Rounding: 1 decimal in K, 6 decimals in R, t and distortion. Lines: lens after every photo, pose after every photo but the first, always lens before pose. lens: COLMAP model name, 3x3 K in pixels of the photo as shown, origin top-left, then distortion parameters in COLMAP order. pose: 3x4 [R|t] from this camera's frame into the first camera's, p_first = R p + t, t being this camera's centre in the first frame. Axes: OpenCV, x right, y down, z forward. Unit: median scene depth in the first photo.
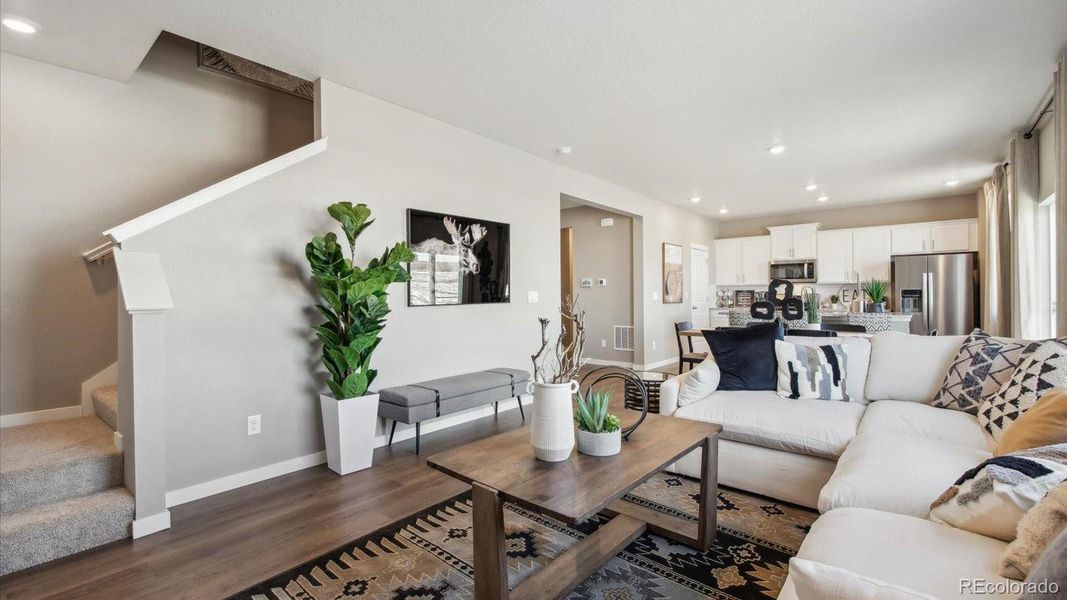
lens RADIAL K [[462.4, 0, 525.0], [0, 462.4, 290.0], [0, 0, 1]] dist [0.001245, -0.000285]
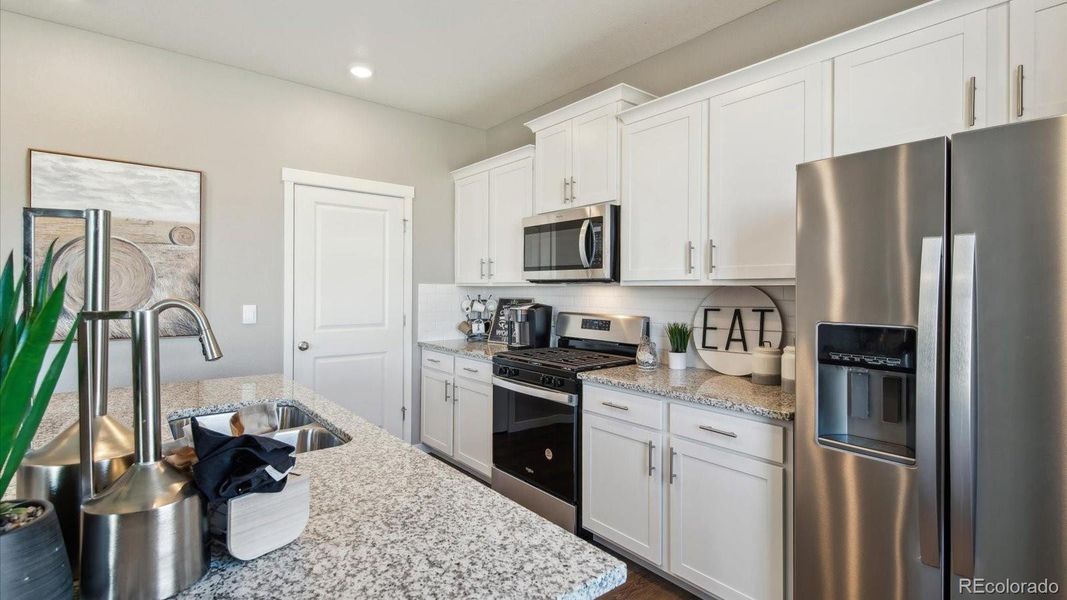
lens RADIAL K [[493.1, 0, 533.4], [0, 493.1, 288.5], [0, 0, 1]] dist [0.002905, -0.001181]
pose [[0.982714, 0.013732, -0.184623, 0.738522], [-0.011286, 0.999834, 0.014292, -0.018093], [0.184788, -0.011962, 0.982706, 0.777304]]
